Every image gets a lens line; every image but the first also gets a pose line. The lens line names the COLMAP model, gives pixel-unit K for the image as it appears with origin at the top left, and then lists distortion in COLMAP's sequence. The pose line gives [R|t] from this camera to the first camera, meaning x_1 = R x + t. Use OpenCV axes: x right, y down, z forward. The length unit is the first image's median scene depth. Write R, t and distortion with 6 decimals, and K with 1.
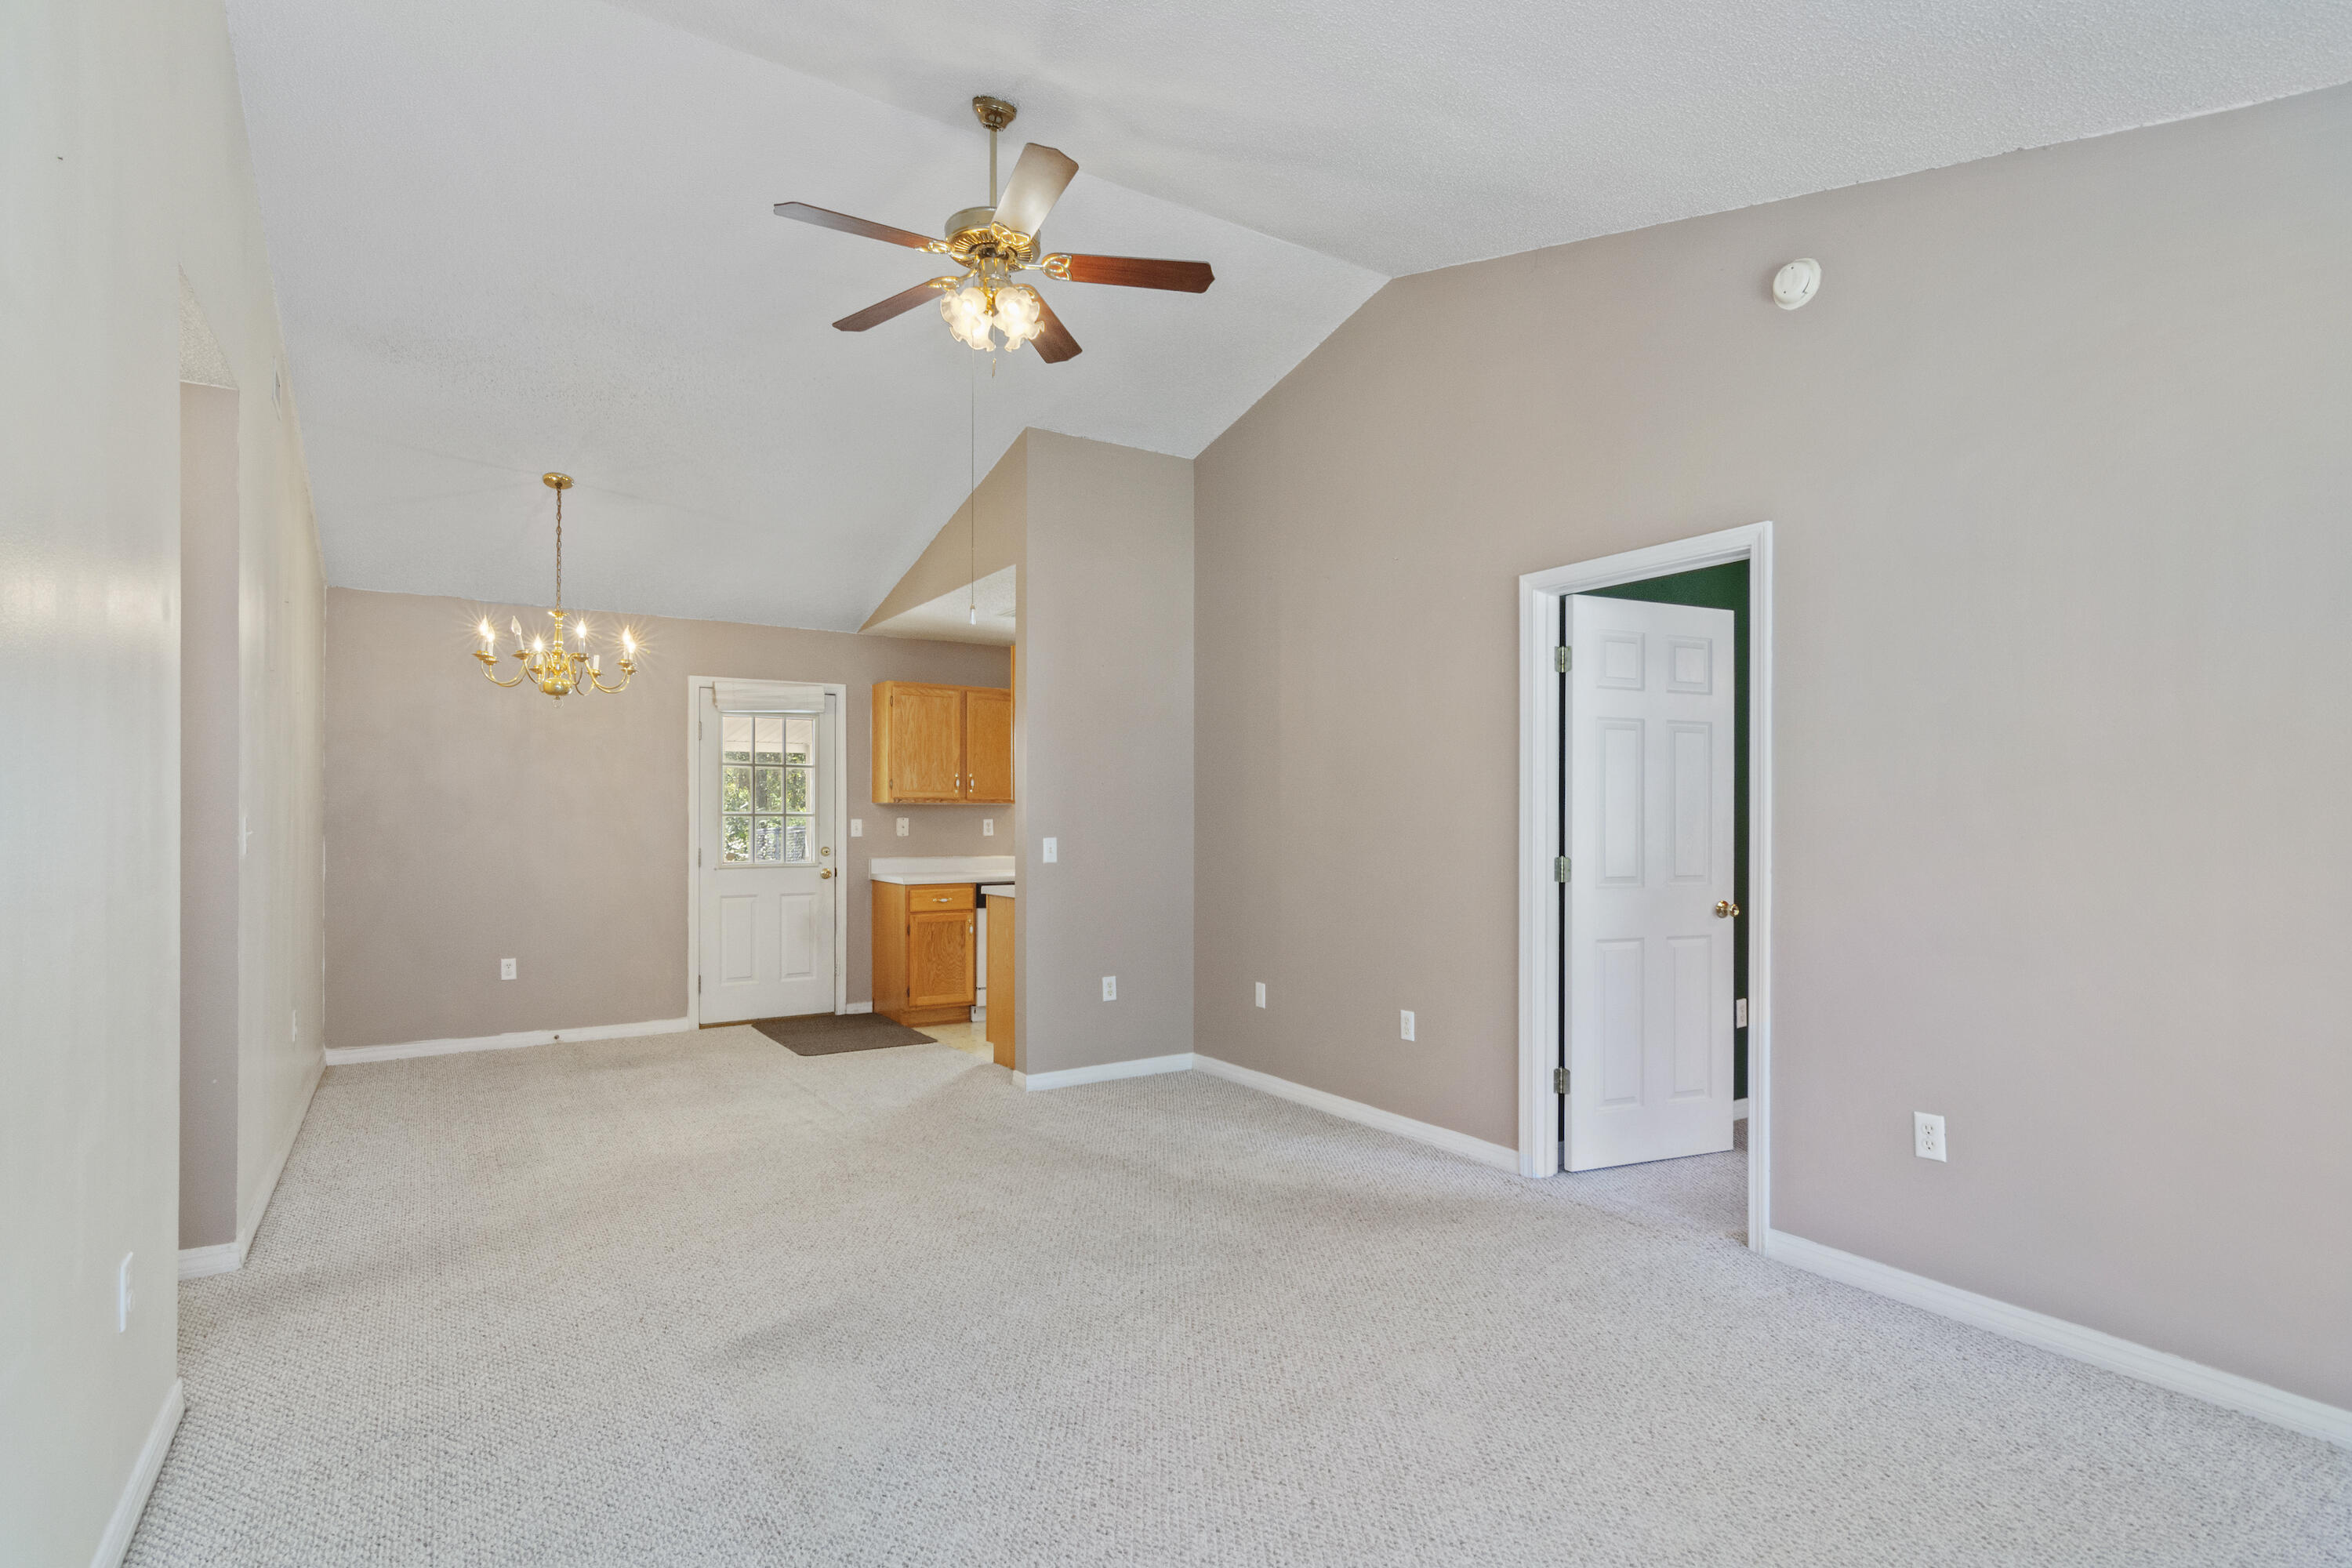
lens RADIAL K [[1127.3, 0, 1178.1], [0, 1127.3, 815.2], [0, 0, 1]] dist [-0.002391, -0.000296]
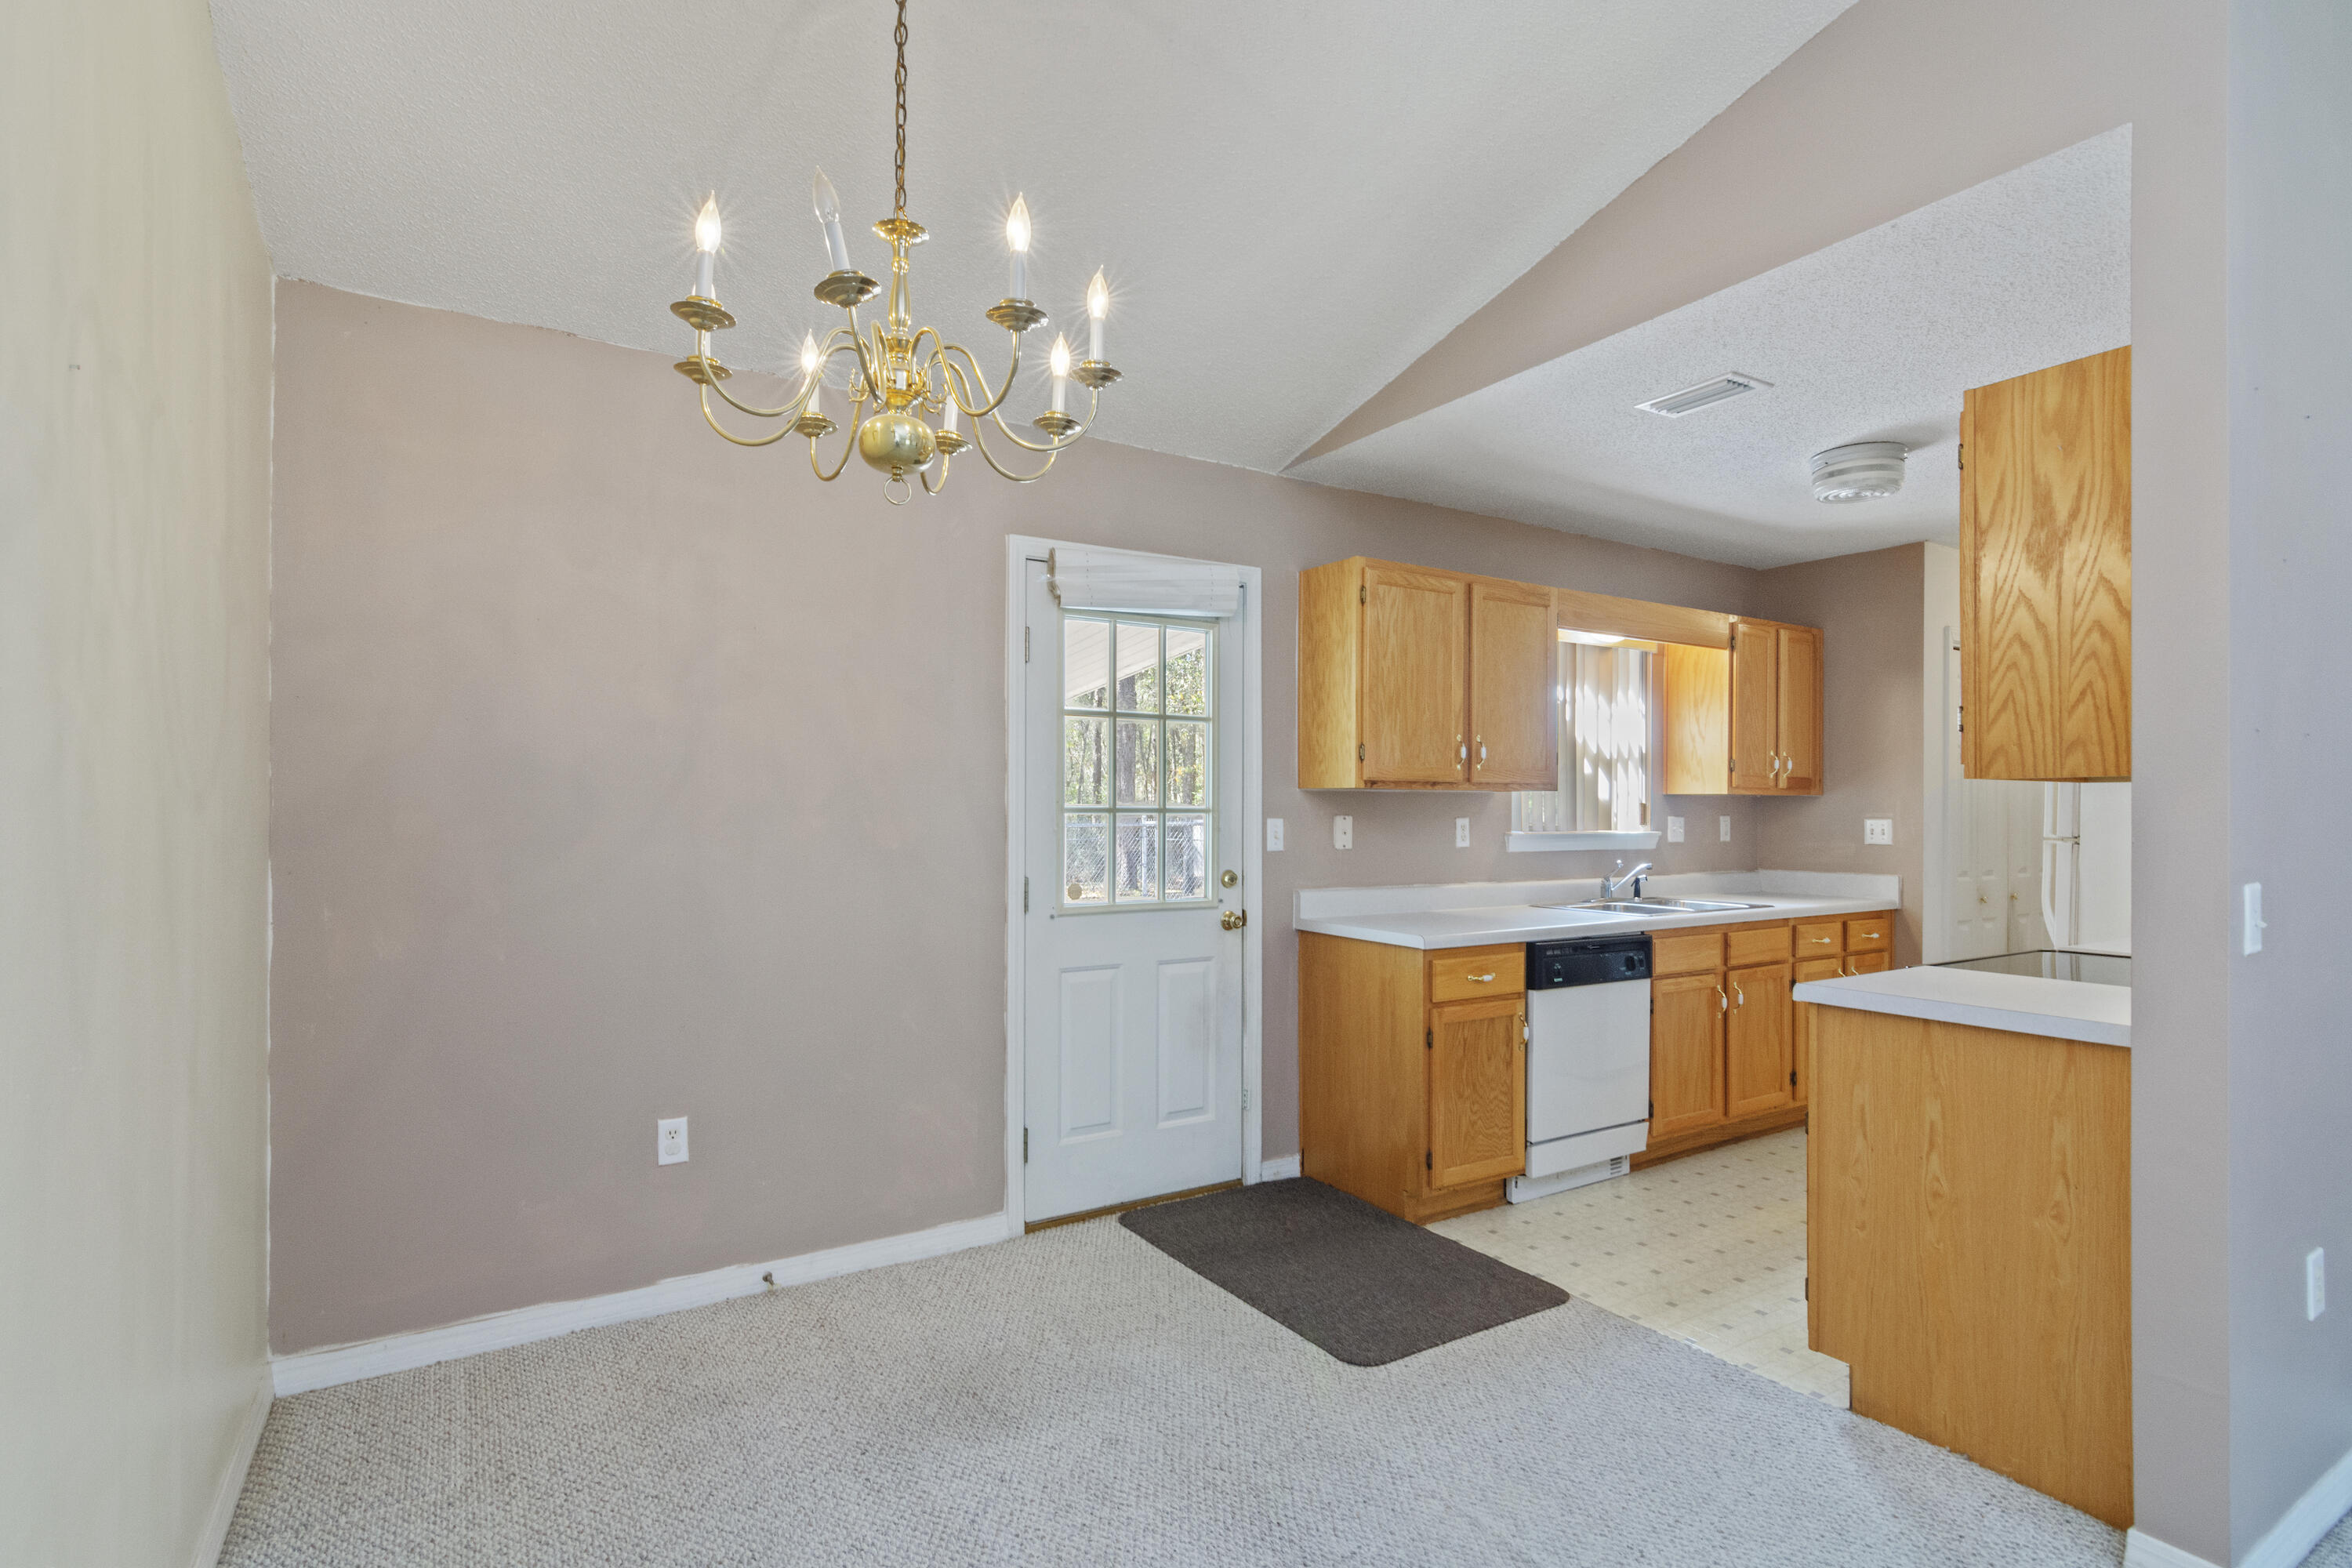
lens RADIAL K [[1118.5, 0, 1173.3], [0, 1118.5, 808.1], [0, 0, 1]] dist [0.000670, -0.000222]
pose [[0.999610, 0.002606, -0.027795, -0.334683], [-0.002600, 0.999997, 0.000246, -0.001544], [0.027796, -0.000174, 0.999614, 0.484537]]
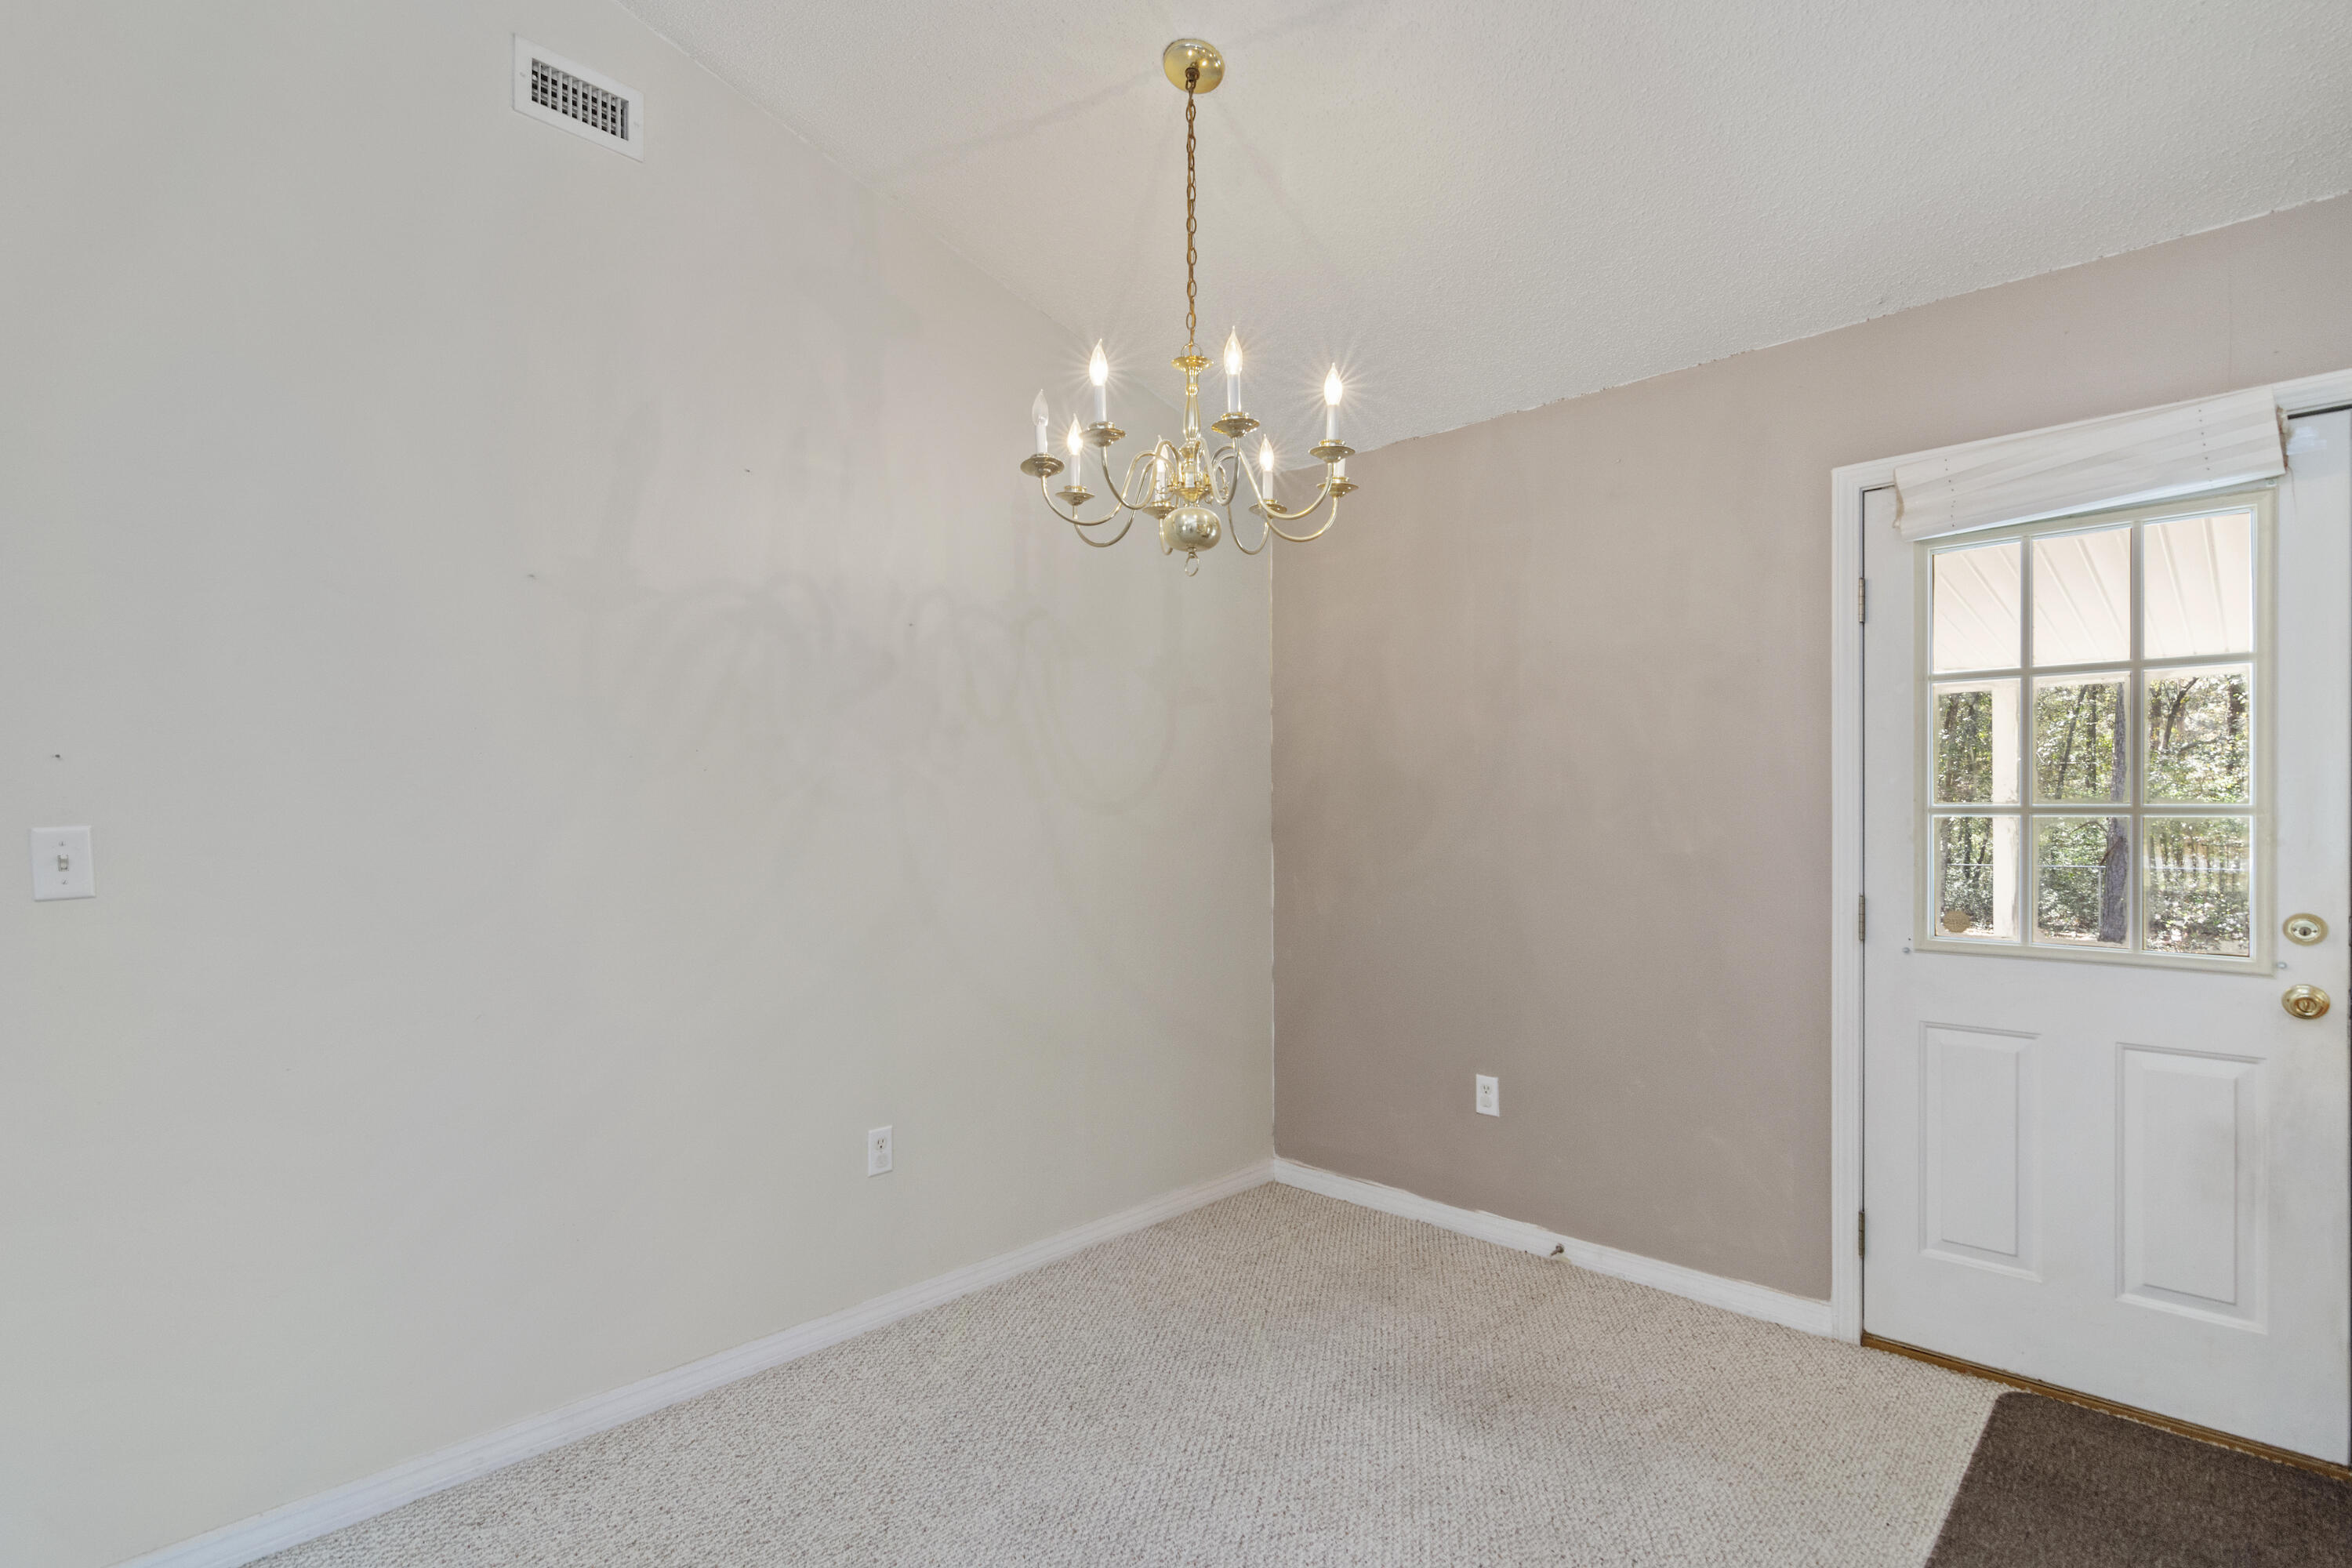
lens RADIAL K [[1127.3, 0, 1178.1], [0, 1127.3, 815.2], [0, 0, 1]] dist [-0.002391, -0.000296]
pose [[0.226434, 0.002319, -0.974024, -0.087370], [0.005119, 0.999981, 0.003571, -0.001295], [0.974013, -0.005795, 0.226418, 0.653333]]
